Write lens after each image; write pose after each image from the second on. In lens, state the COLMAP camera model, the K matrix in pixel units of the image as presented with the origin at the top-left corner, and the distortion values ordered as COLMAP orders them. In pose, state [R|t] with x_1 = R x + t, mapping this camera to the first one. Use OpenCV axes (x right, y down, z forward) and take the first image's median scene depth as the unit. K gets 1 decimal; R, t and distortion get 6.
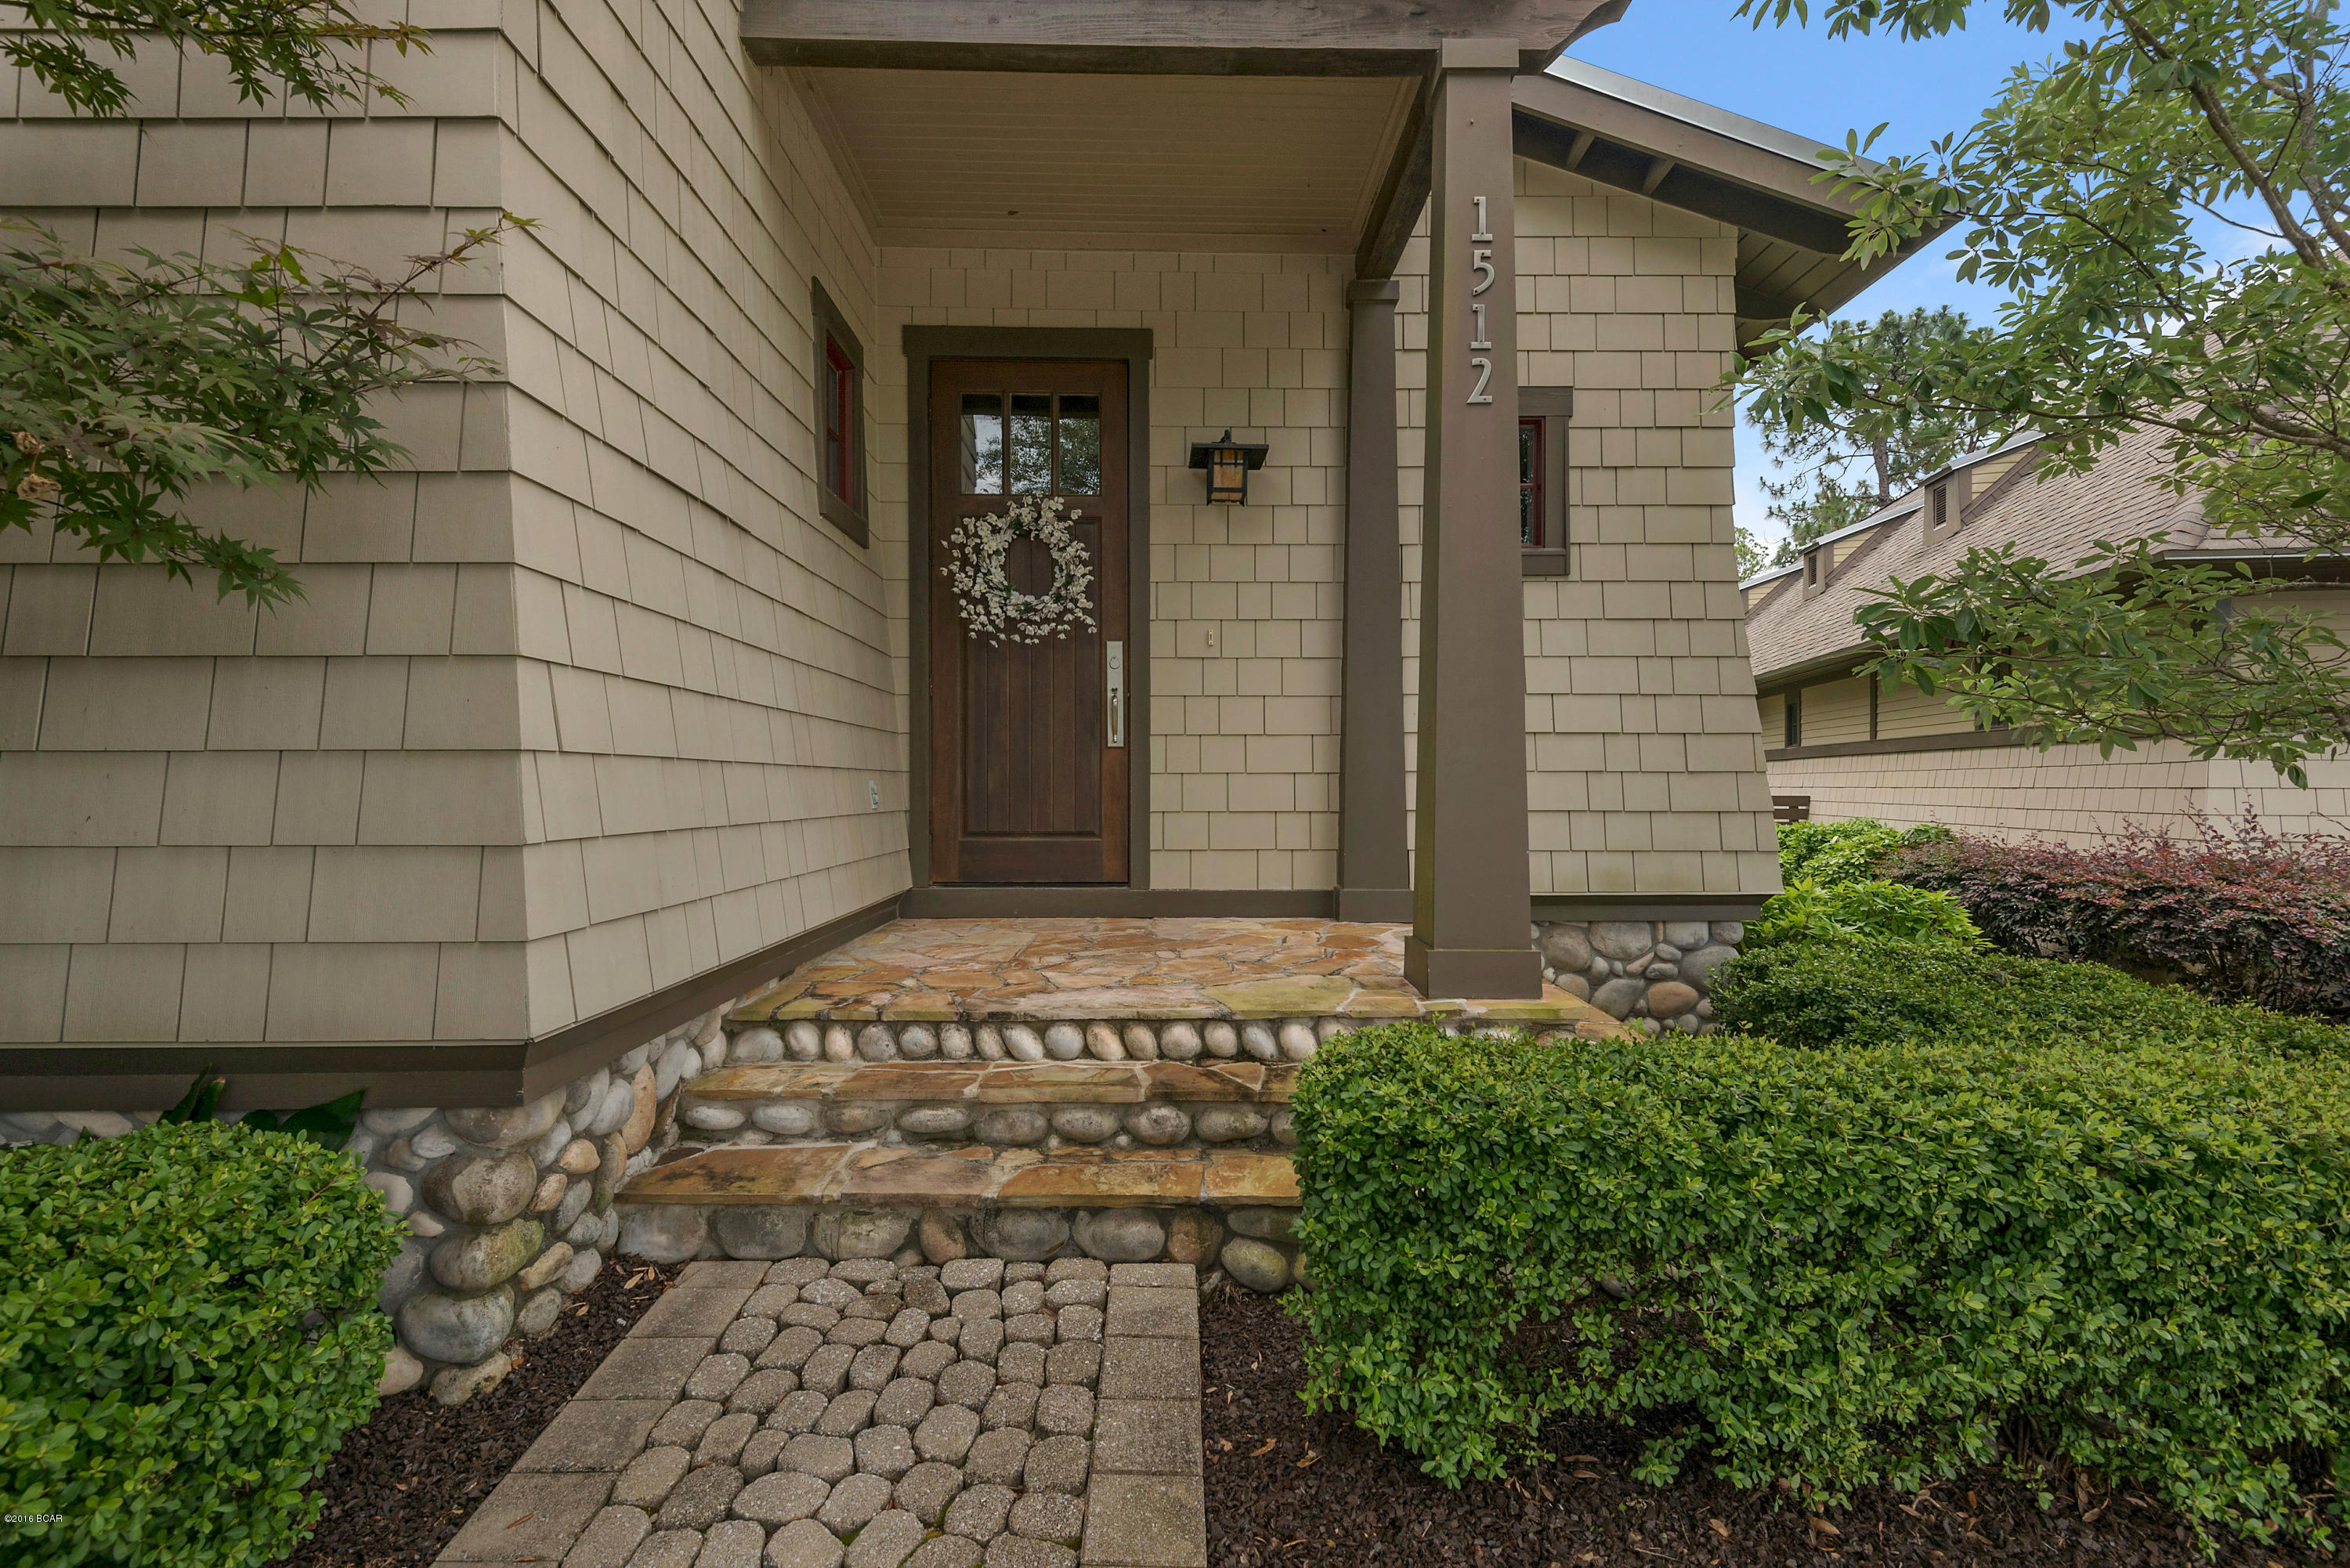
lens RADIAL K [[1120.0, 0, 1123.7], [0, 1120.0, 821.8], [0, 0, 1]] dist [-0.000250, -0.000701]
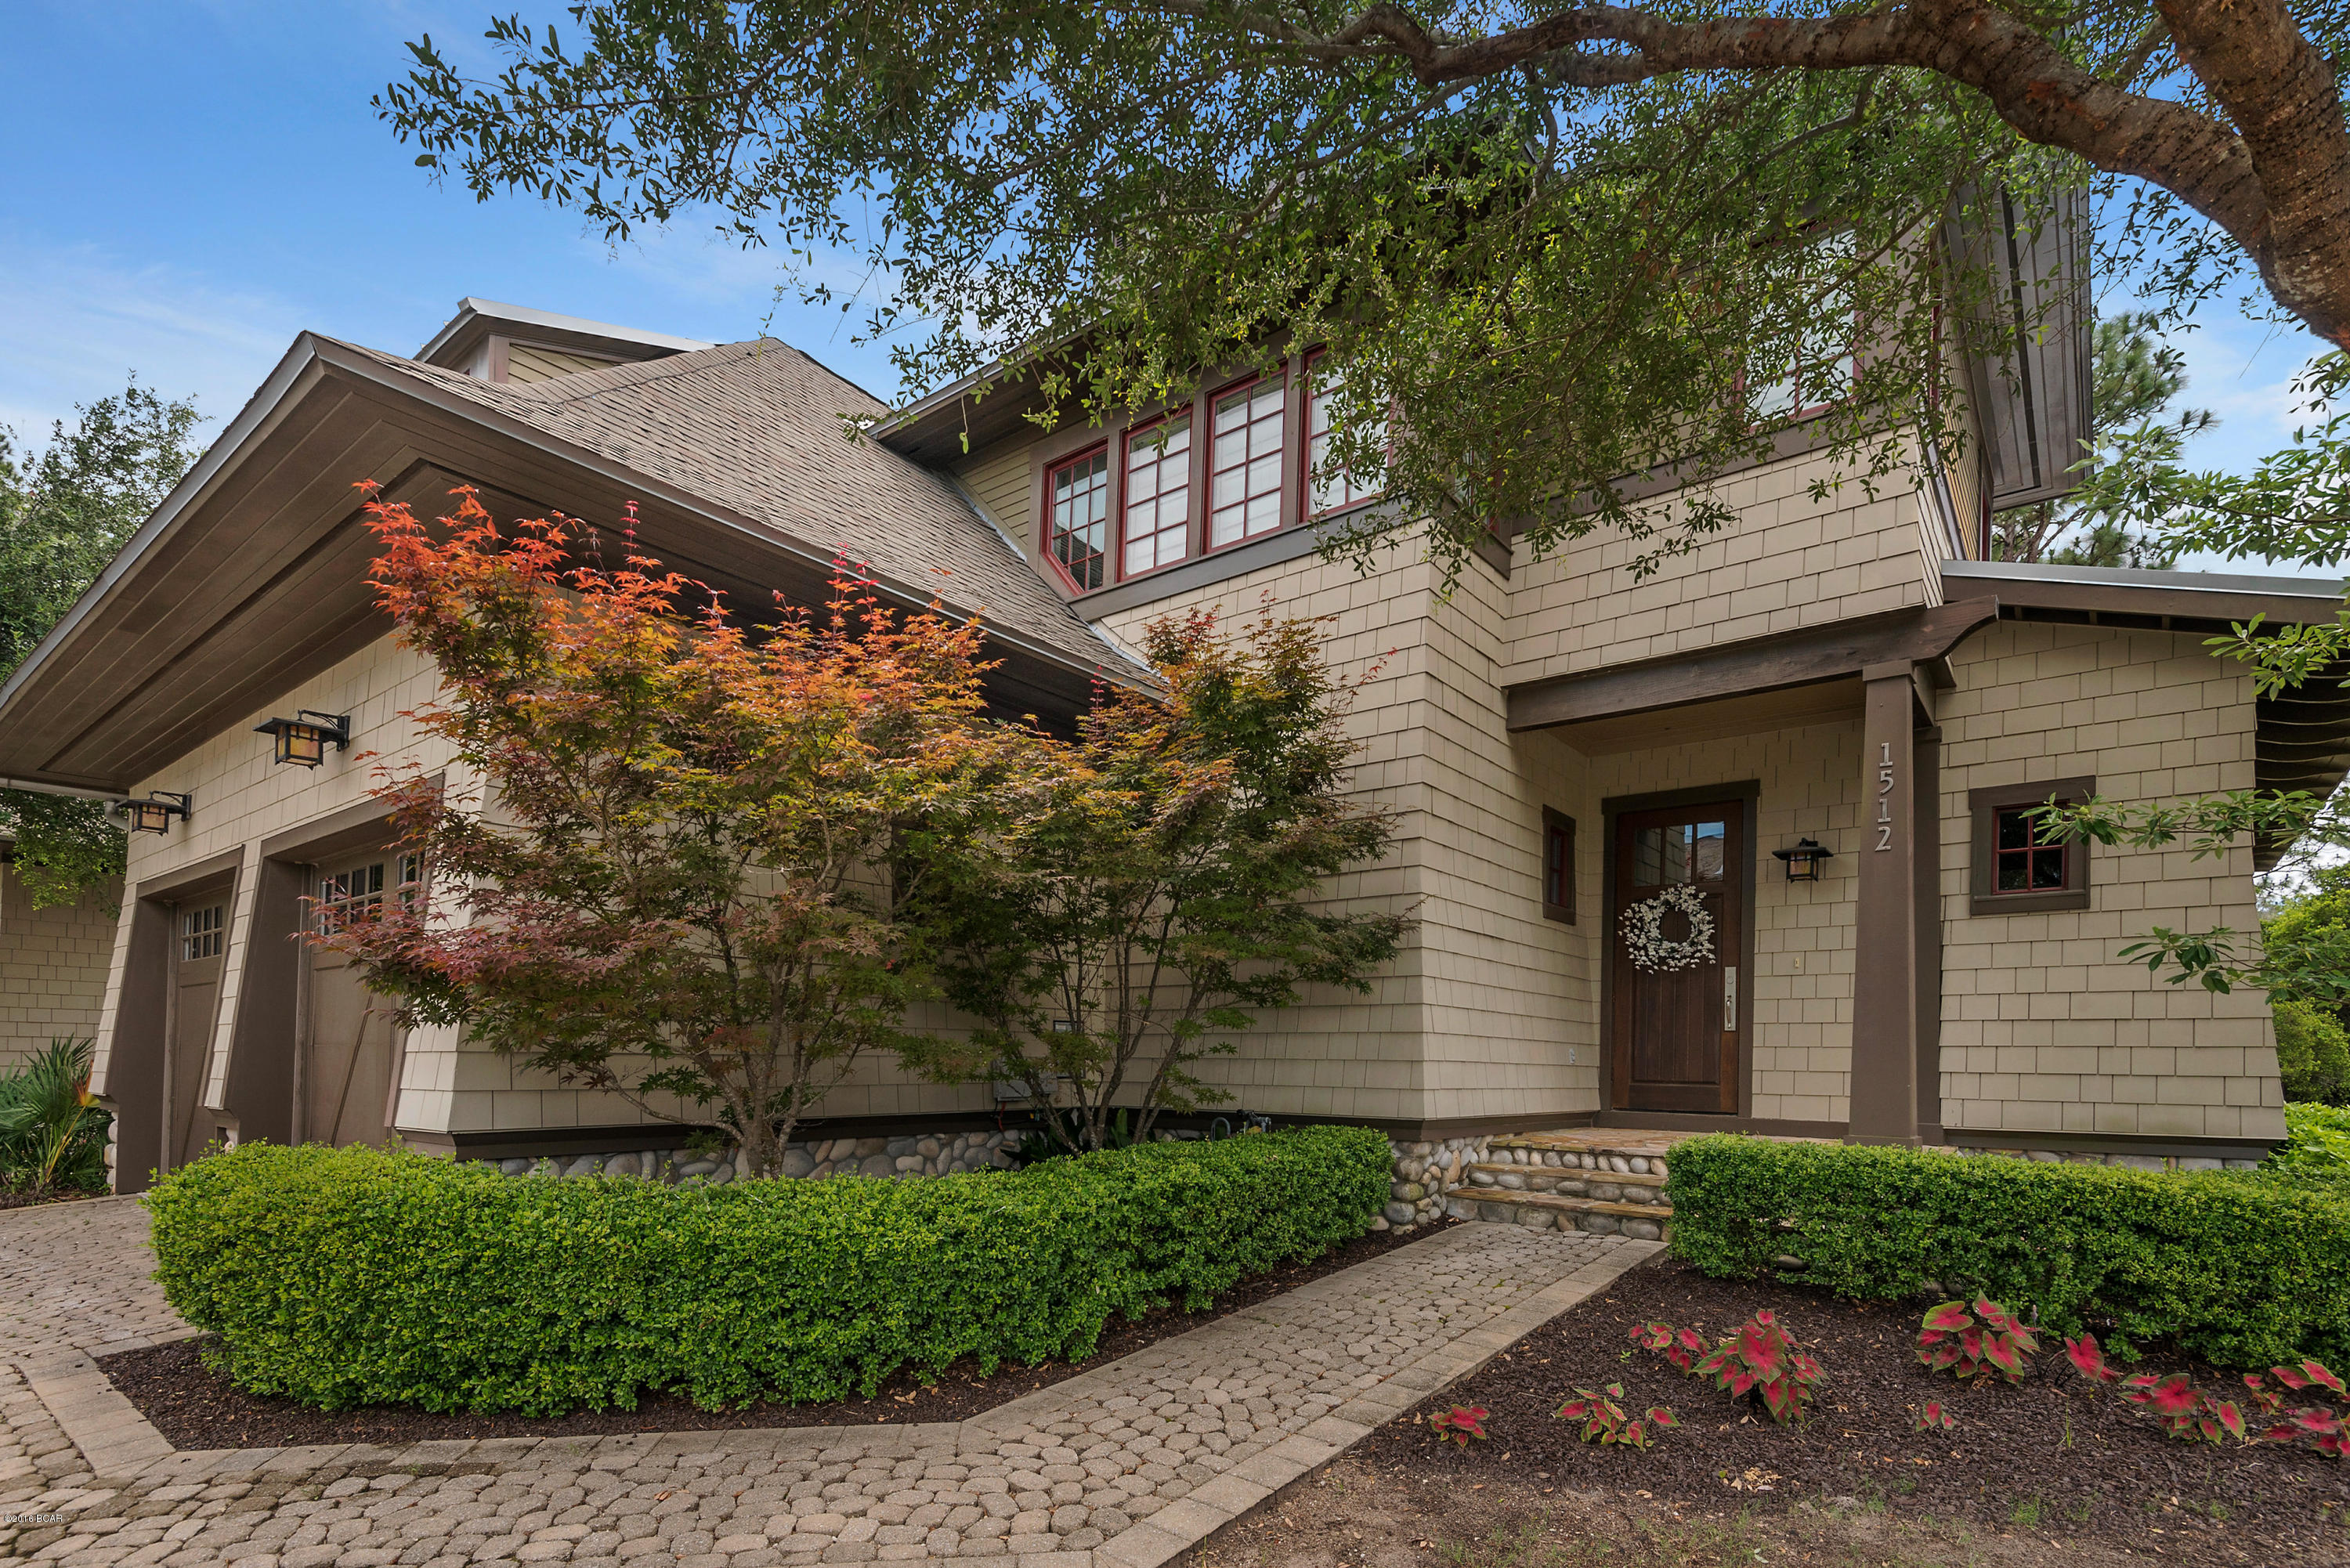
lens RADIAL K [[1099.9, 0, 1174.7], [0, 1099.9, 1030.3], [0, 0, 1]] dist [0.021410, -0.001050]
pose [[0.793427, -0.004314, -0.608649, 0.538338], [-0.037458, 0.997733, -0.055902, 0.087418], [0.607511, 0.067153, 0.791467, -1.267850]]
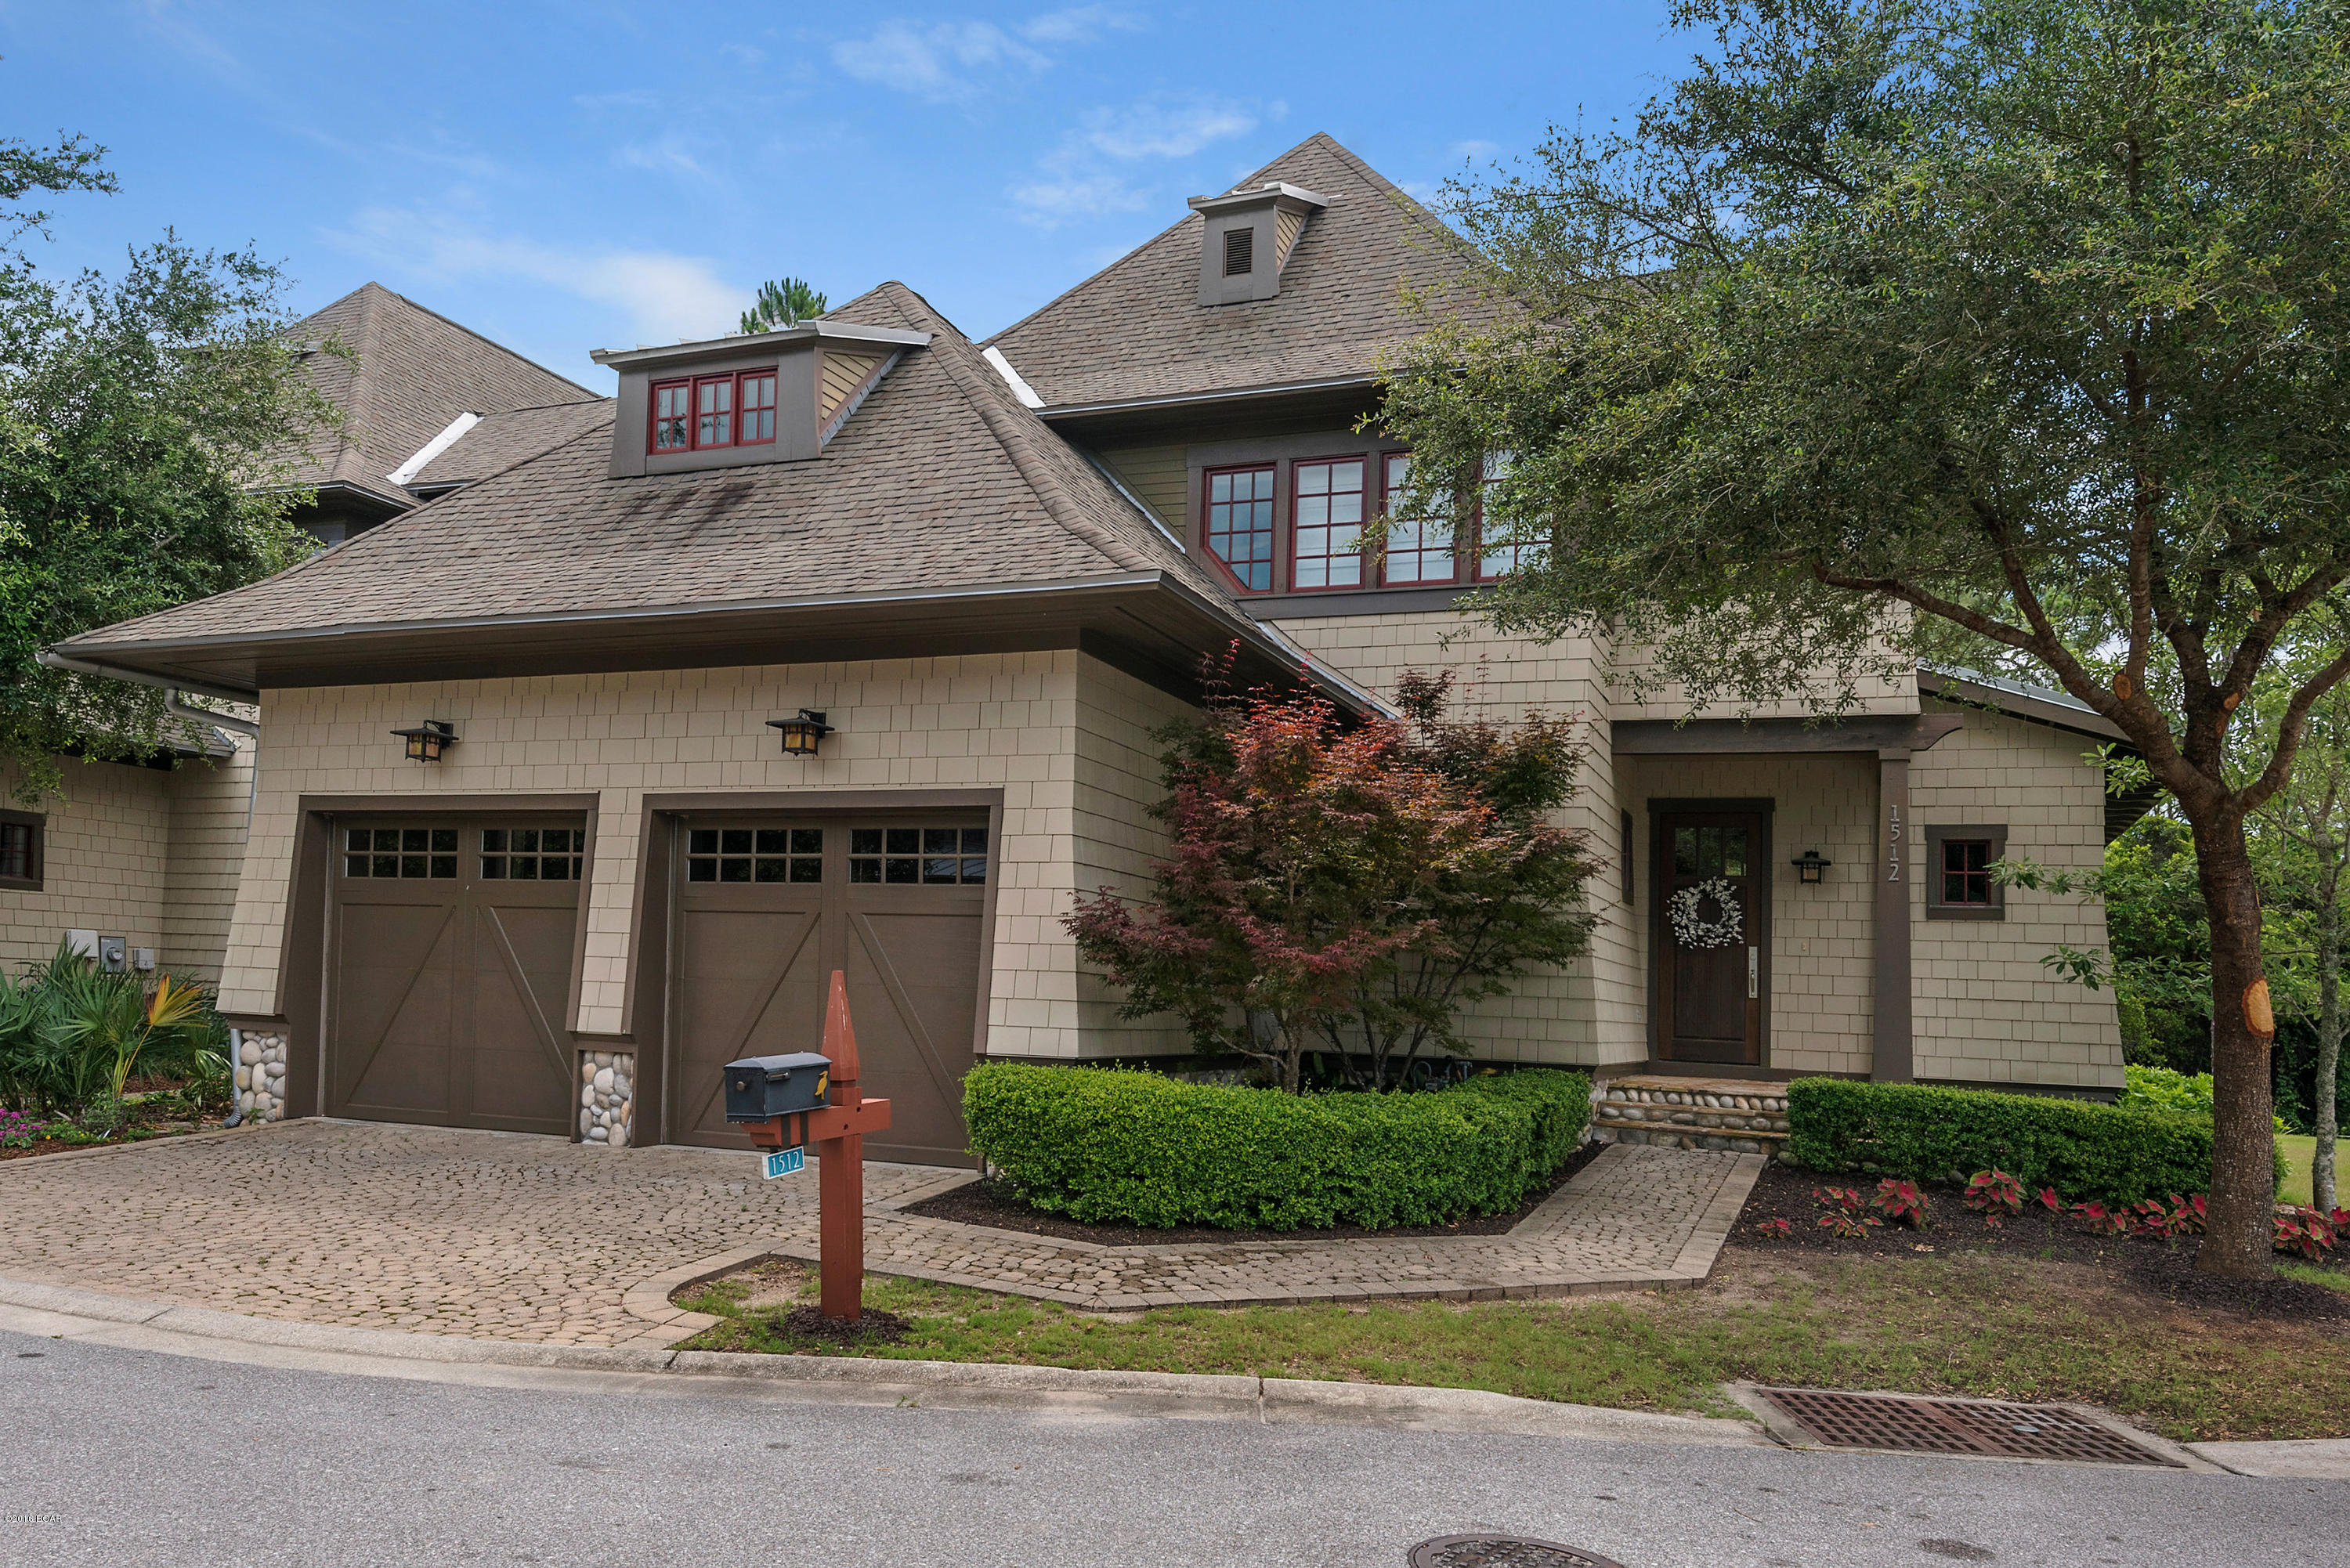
lens RADIAL K [[1579.0, 0, 1170.5], [0, 1579.0, 890.1], [0, 0, 1]] dist [0.074017, 0.002793]
pose [[0.927783, 0.009570, -0.372997, 0.146779], [-0.052113, 0.993196, -0.104142, 0.155943], [0.369462, 0.116060, 0.921969, -3.407702]]
